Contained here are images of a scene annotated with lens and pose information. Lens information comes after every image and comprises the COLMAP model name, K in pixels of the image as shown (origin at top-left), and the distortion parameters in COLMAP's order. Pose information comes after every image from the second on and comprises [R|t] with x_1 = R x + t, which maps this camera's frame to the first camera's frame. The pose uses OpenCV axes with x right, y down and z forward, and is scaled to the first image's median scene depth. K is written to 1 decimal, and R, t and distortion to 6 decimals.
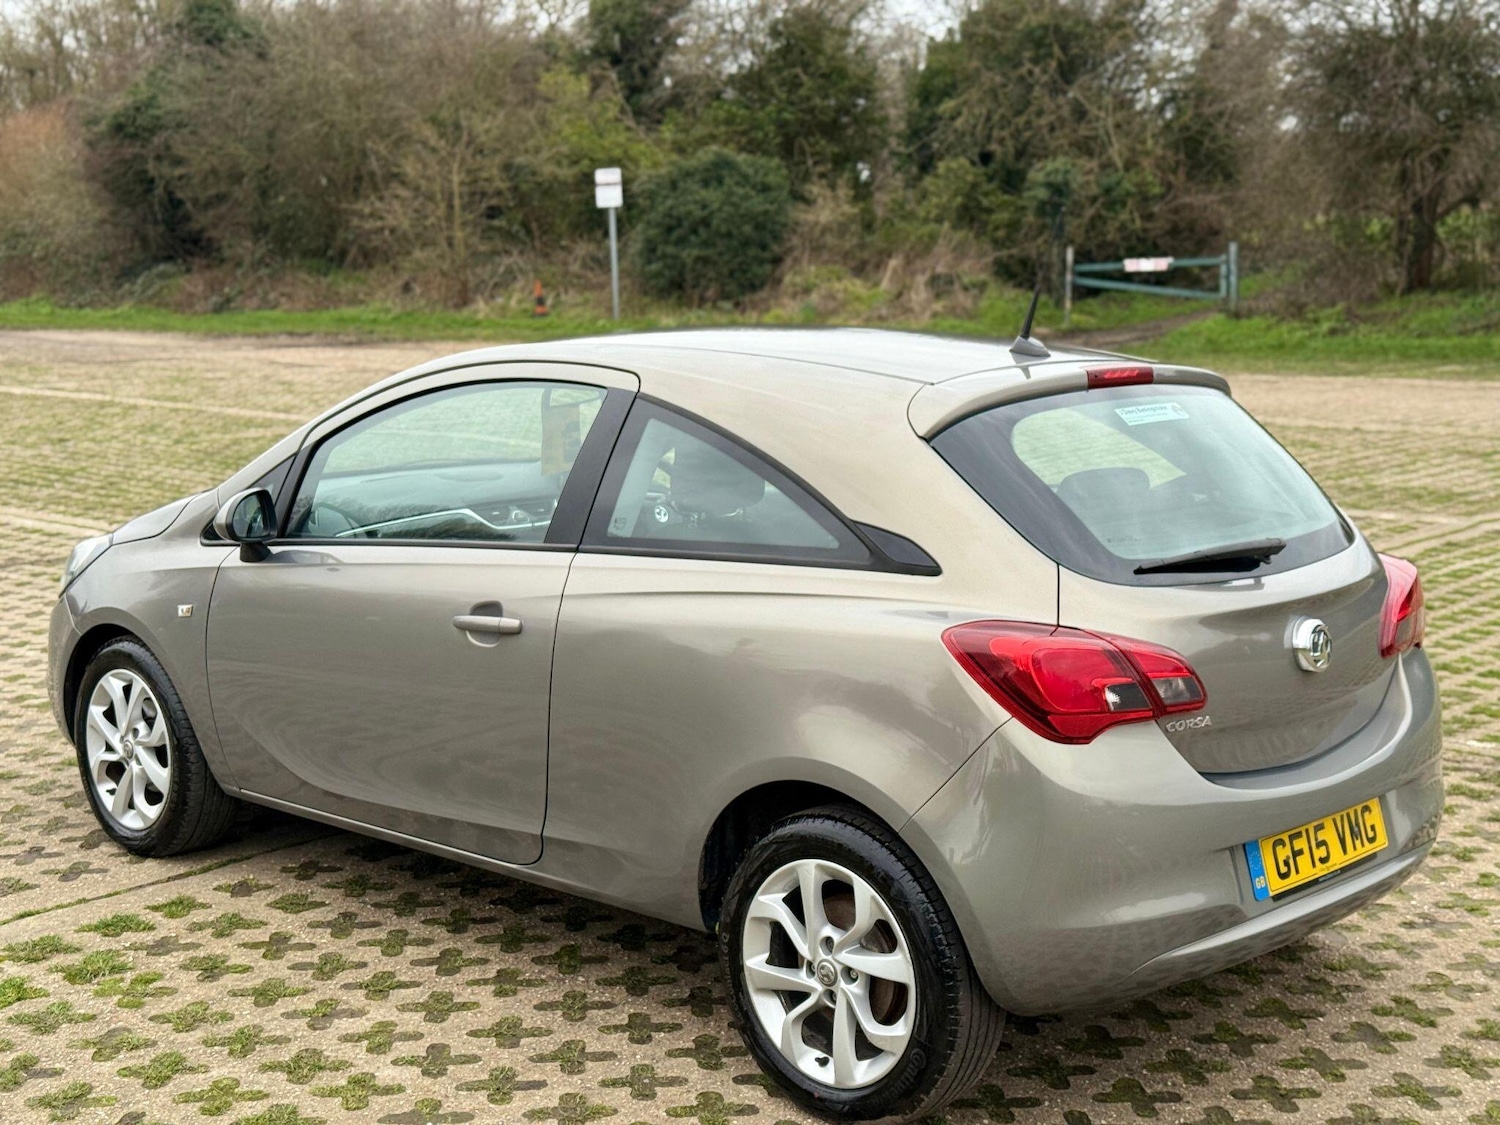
lens RADIAL K [[2091.2, 0, 752.8], [0, 2091.2, 568.1], [0, 0, 1]] dist [0.171587, -0.435963]
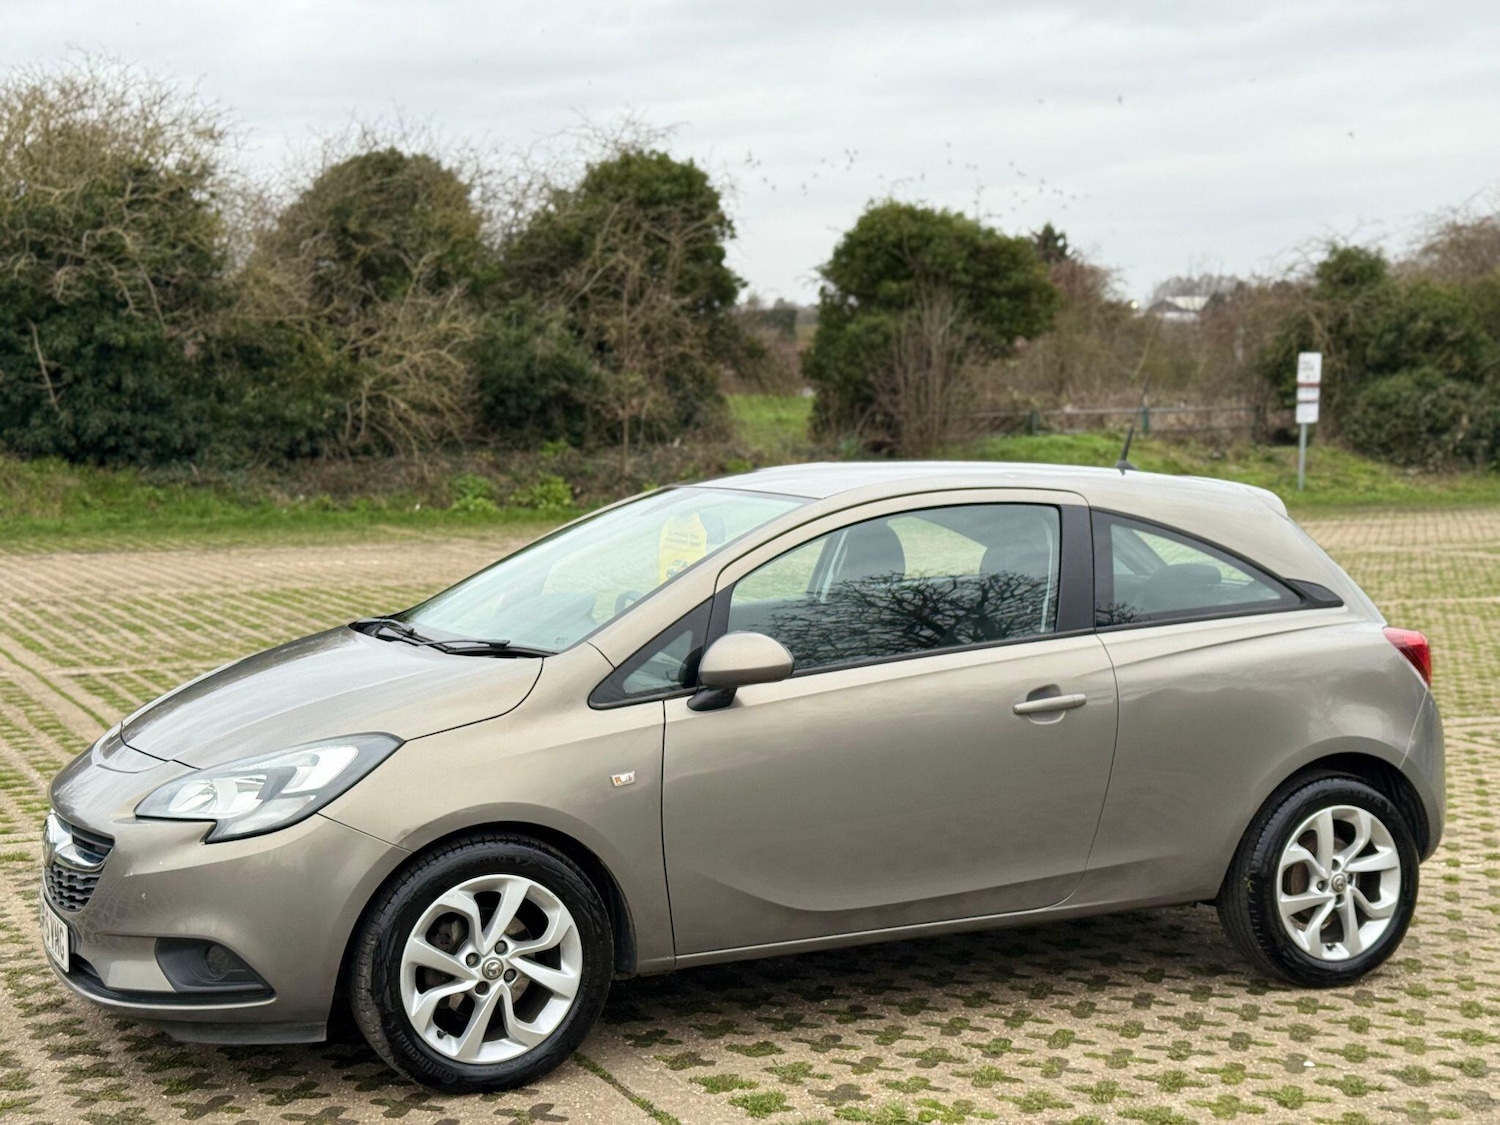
lens RADIAL K [[2078.1, 0, 750.0], [0, 2078.1, 562.5], [0, 0, 1]] dist [0.192943, -0.341886]
pose [[0.362088, -0.059638, 0.930234, -1.186865], [0.140223, 0.990080, 0.008894, -0.080947], [-0.921537, 0.127220, 0.366859, 0.648888]]
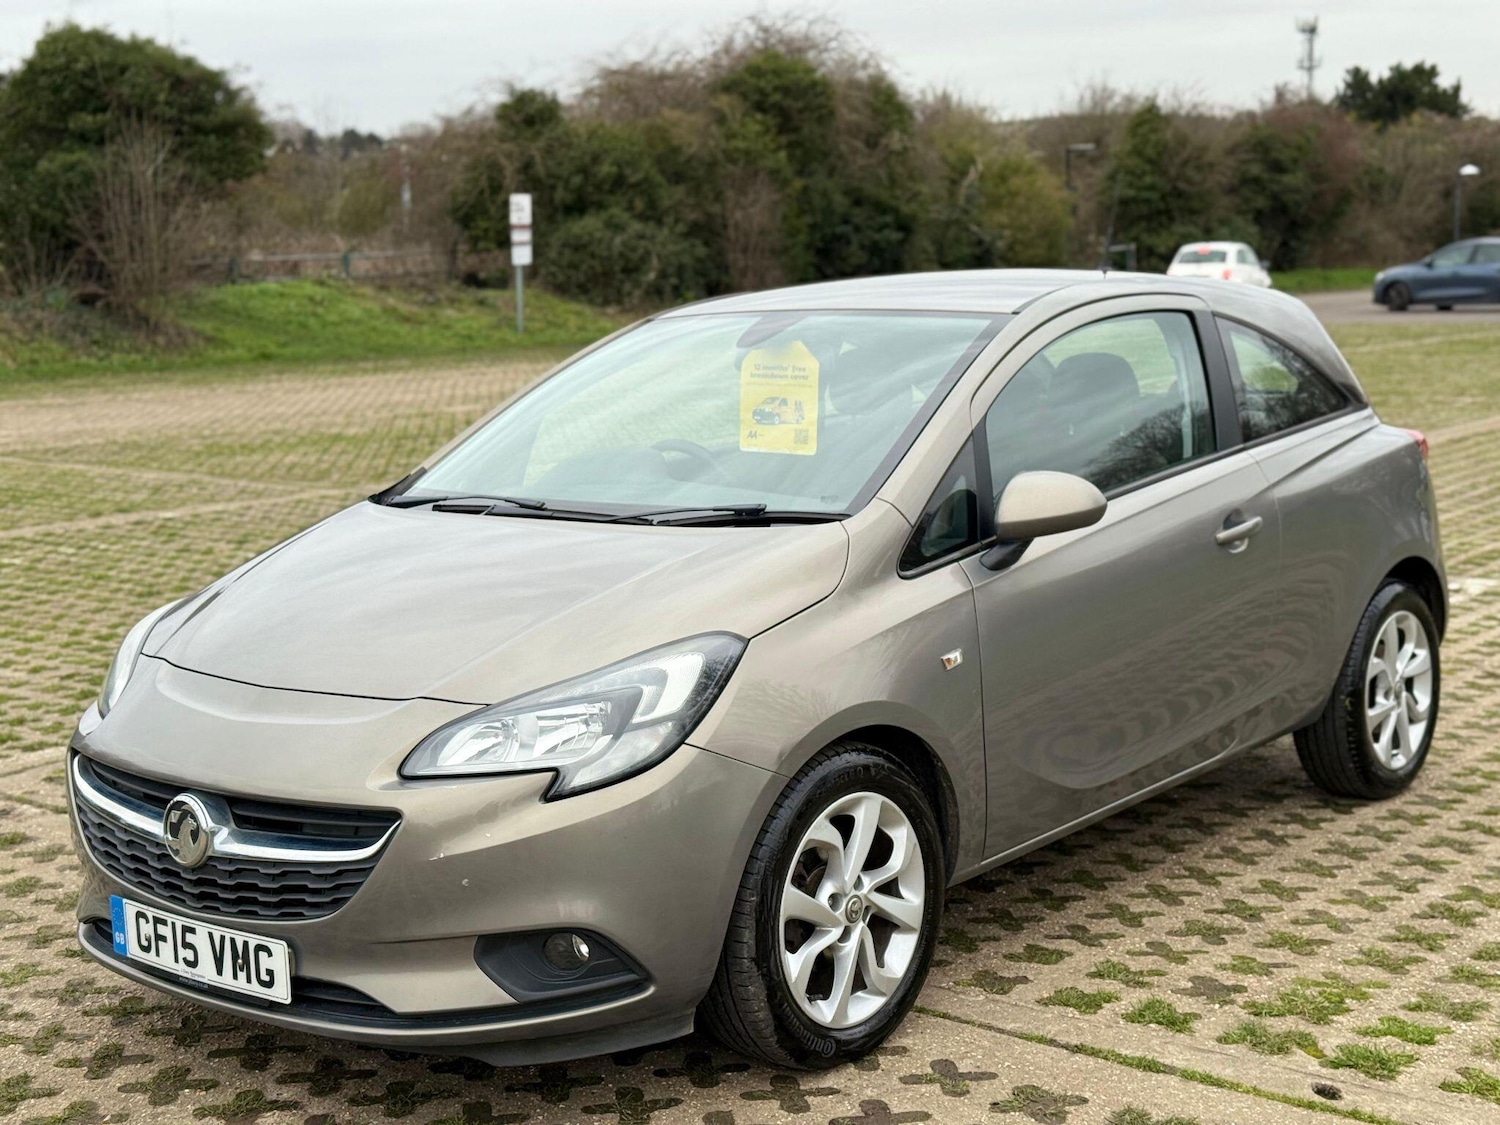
lens RADIAL K [[2078.1, 0, 750.0], [0, 2078.1, 562.5], [0, 0, 1]] dist [0.192943, -0.341886]
pose [[-0.065474, -0.138302, 0.988224, -1.084820], [0.182470, 0.971990, 0.148119, -0.150259], [-0.981029, 0.190020, -0.038404, 1.183609]]
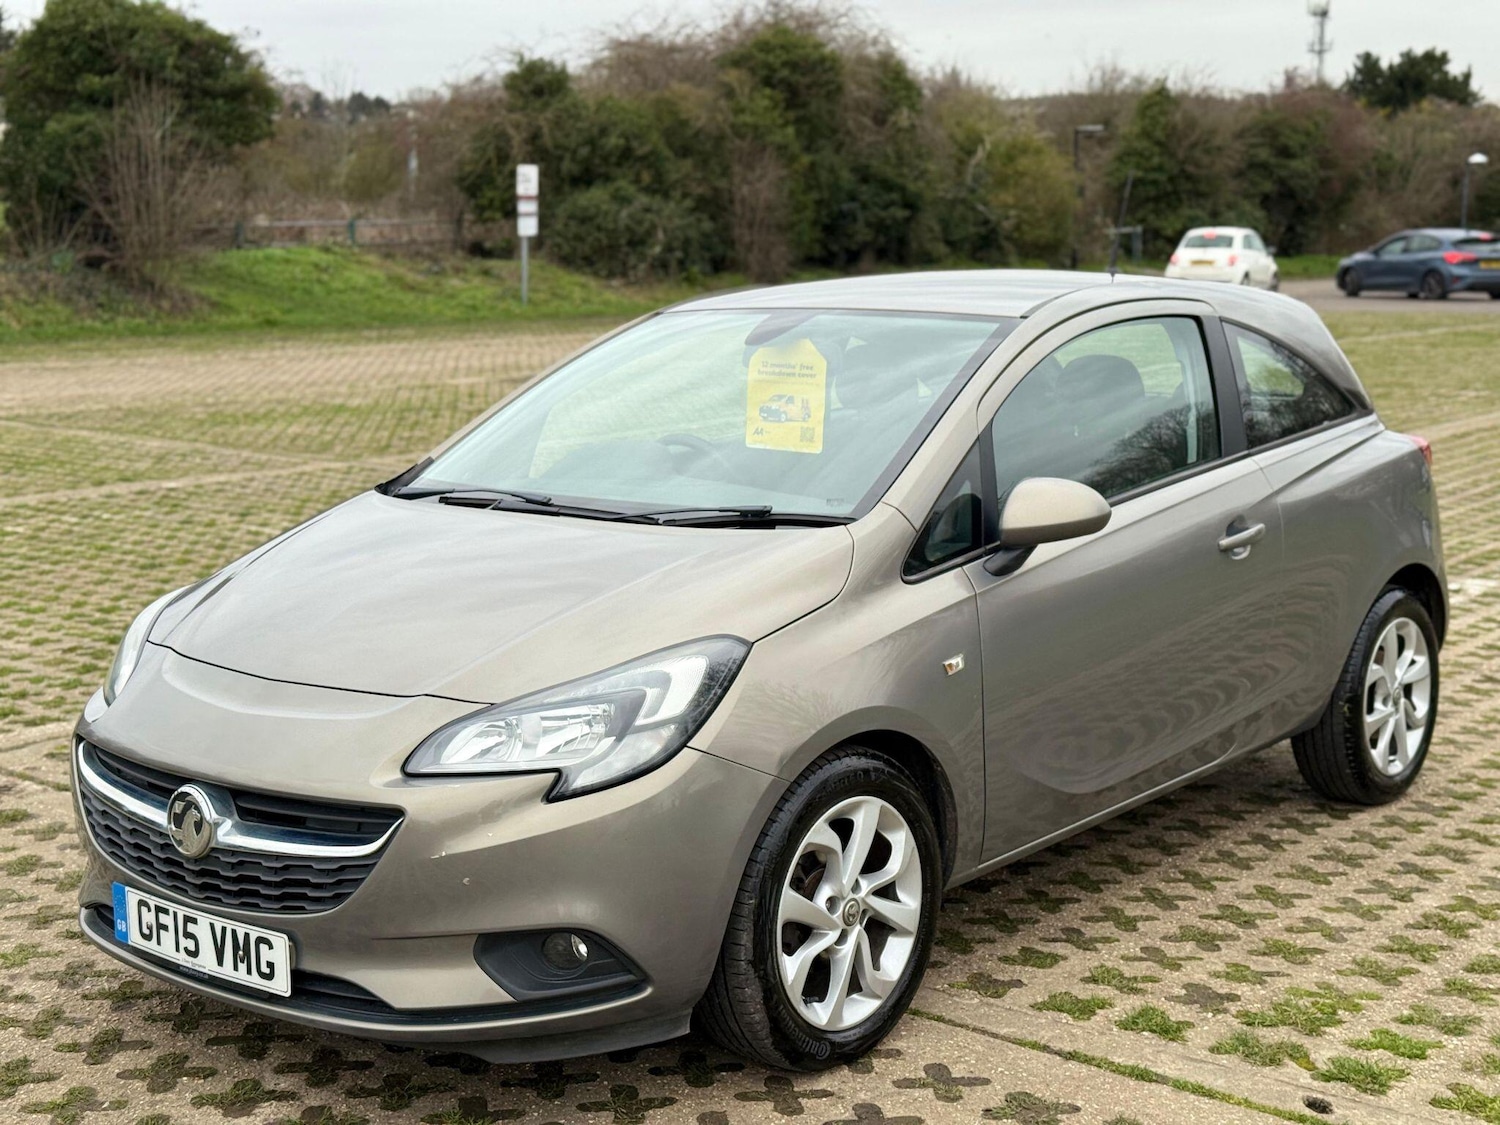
lens RADIAL K [[2077.3, 0, 744.8], [0, 2077.3, 548.1], [0, 0, 1]] dist [0.200101, -0.372685]
pose [[-0.060685, -0.145825, 0.987447, -1.086763], [0.162334, 0.974658, 0.153912, -0.162302], [-0.984868, 0.169636, -0.035475, 1.184131]]
